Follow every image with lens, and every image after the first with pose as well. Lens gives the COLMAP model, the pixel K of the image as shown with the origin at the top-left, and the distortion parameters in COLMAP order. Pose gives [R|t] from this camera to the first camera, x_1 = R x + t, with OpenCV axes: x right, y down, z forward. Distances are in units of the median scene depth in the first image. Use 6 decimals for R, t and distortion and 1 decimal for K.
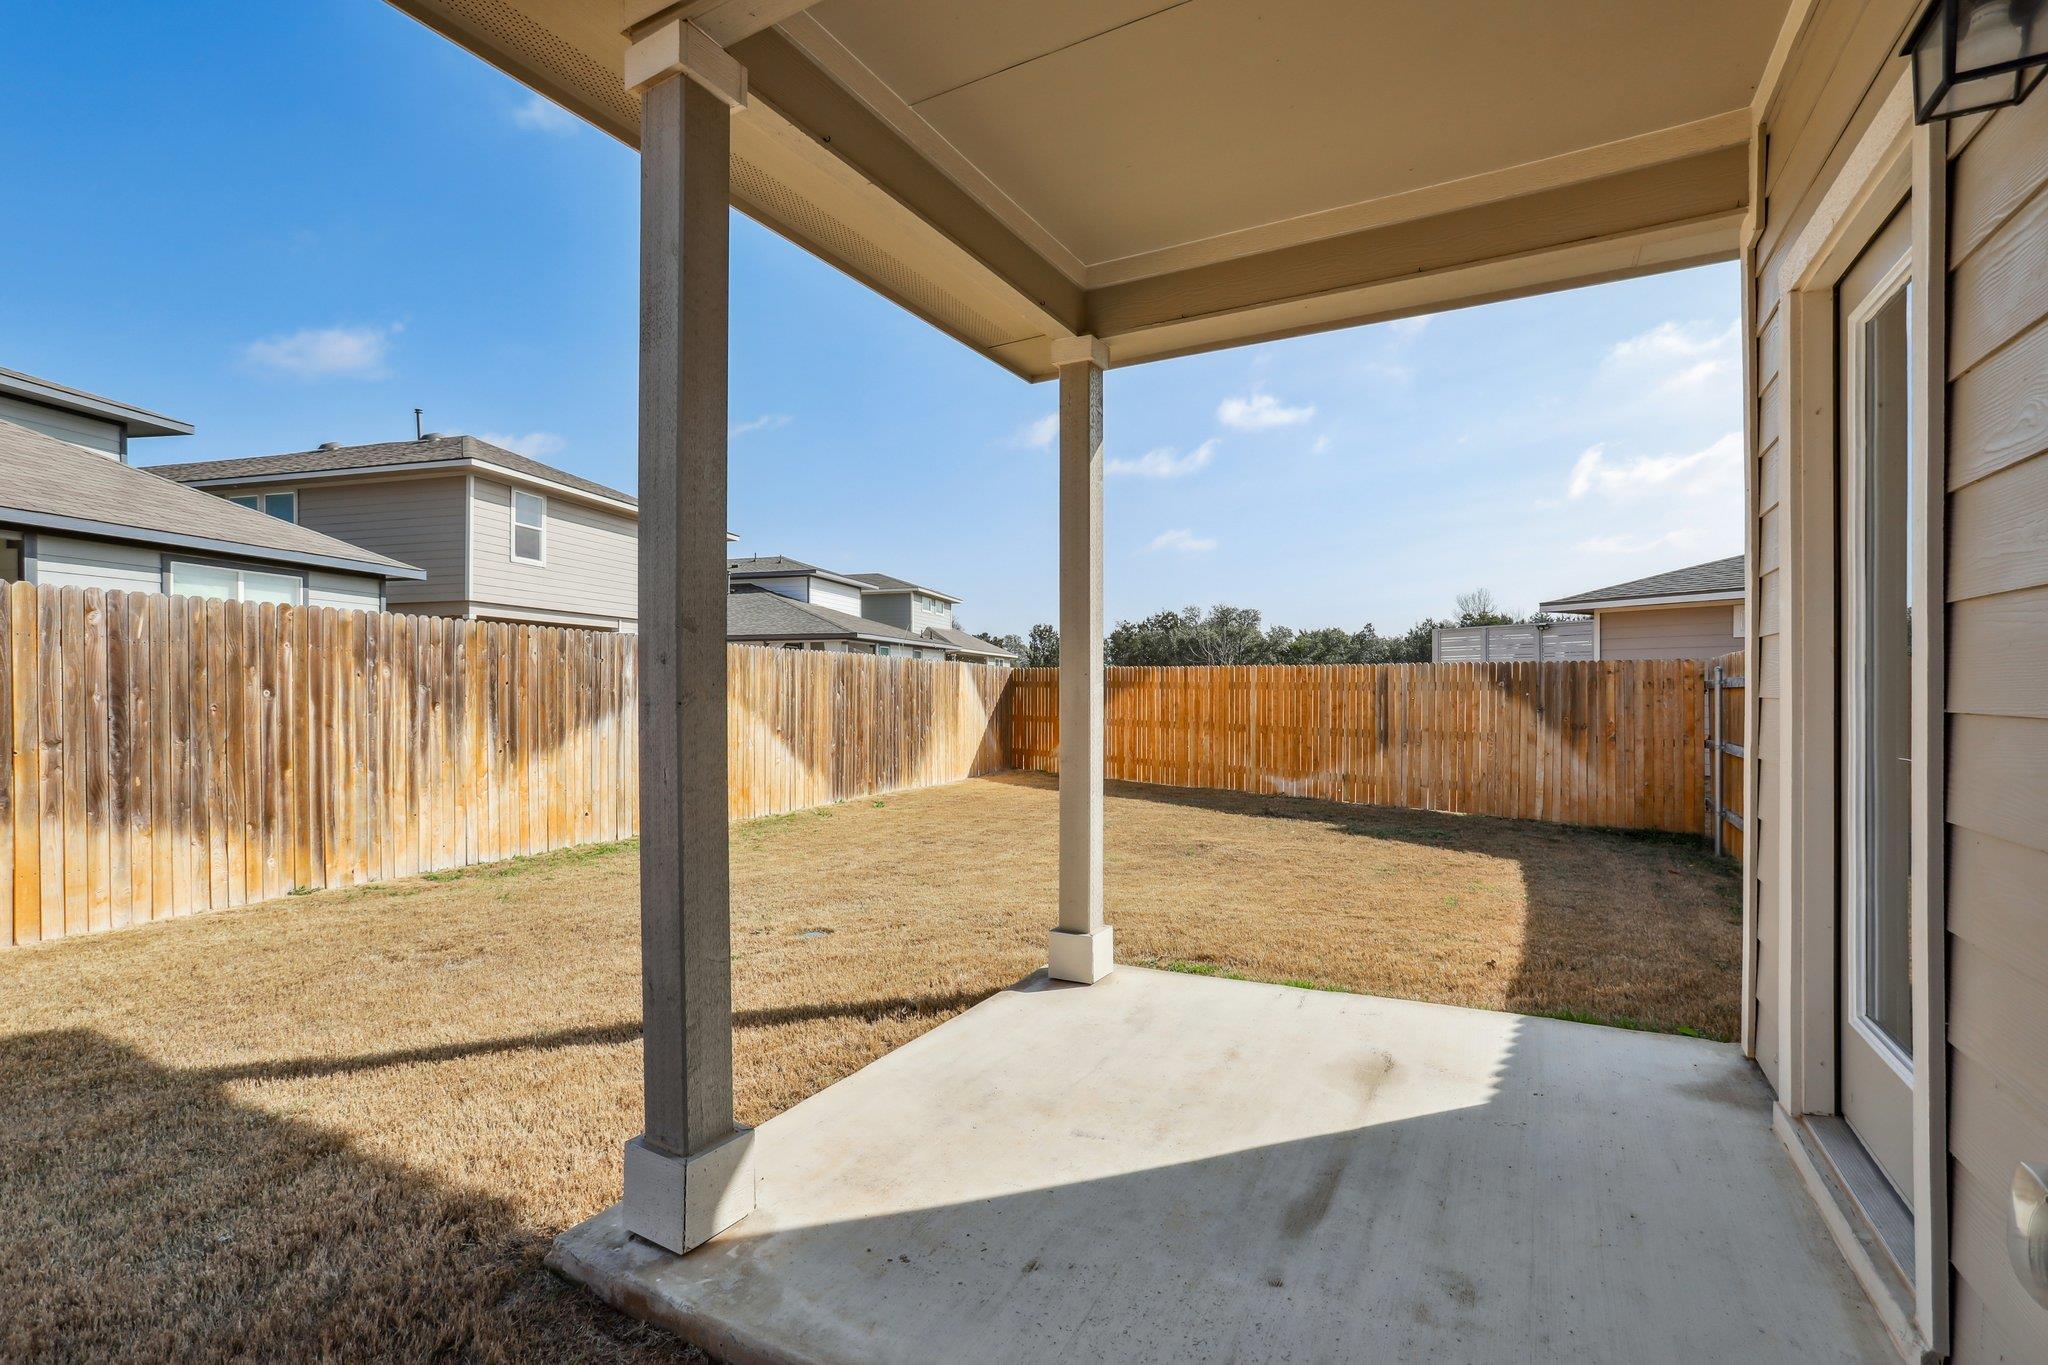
lens RADIAL K [[942.0, 0, 1022.7], [0, 942.0, 688.3], [0, 0, 1]] dist [-0.056870, 0.025049]
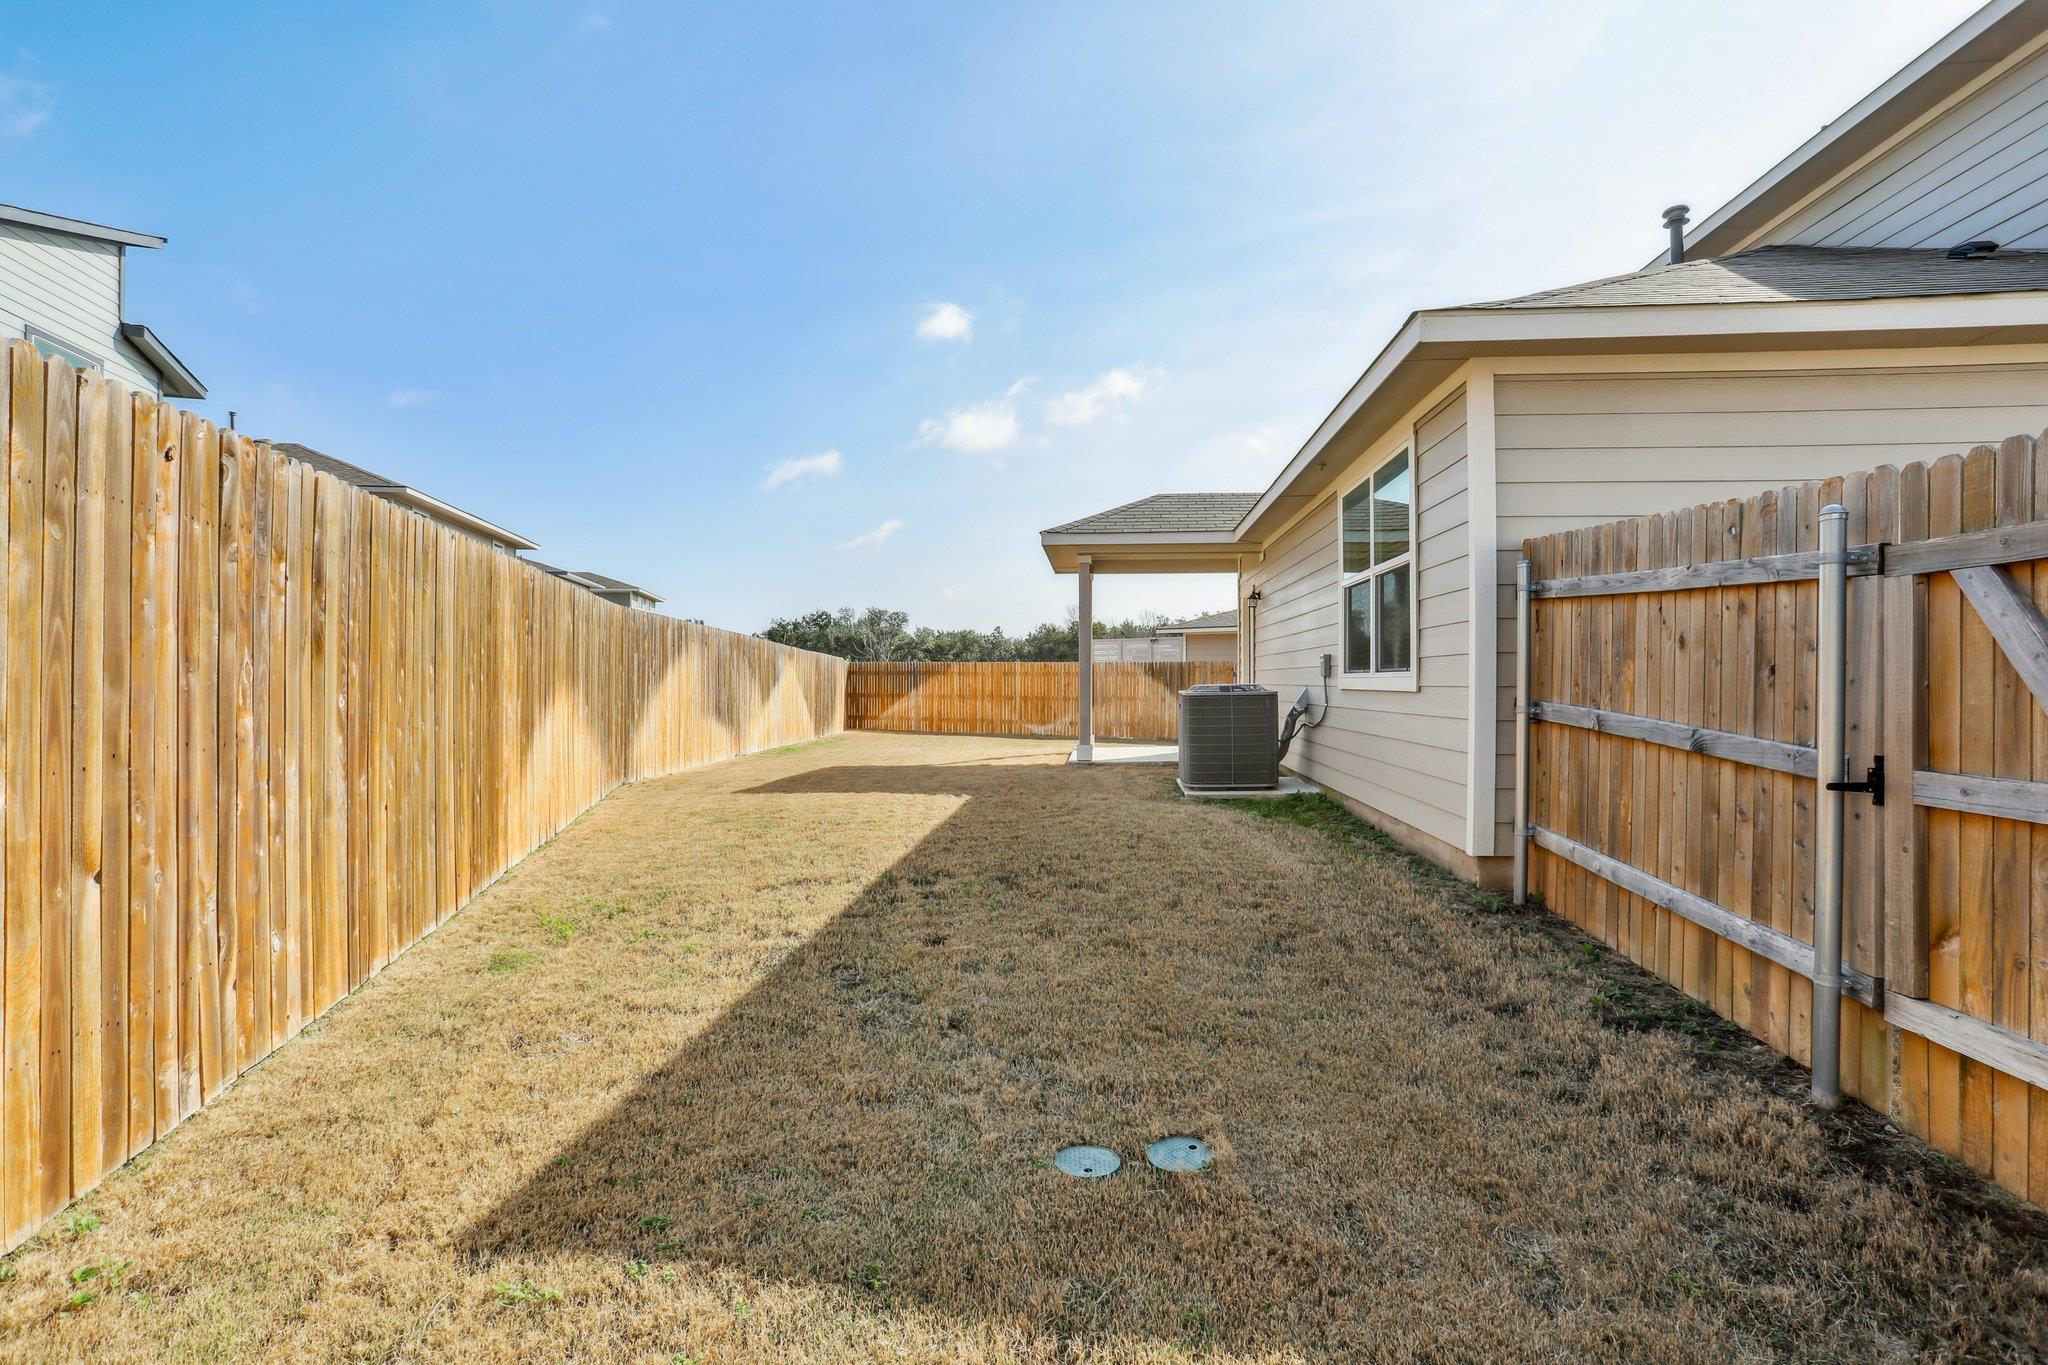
lens RADIAL K [[942.0, 0, 1025.5], [0, 942.0, 683.2], [0, 0, 1]] dist [-0.056870, 0.025049]
pose [[0.918193, 0.002753, 0.396124, -0.162393], [-0.002408, 0.999996, -0.001368, 0.006266], [-0.396126, 0.000303, 0.918196, -0.232156]]
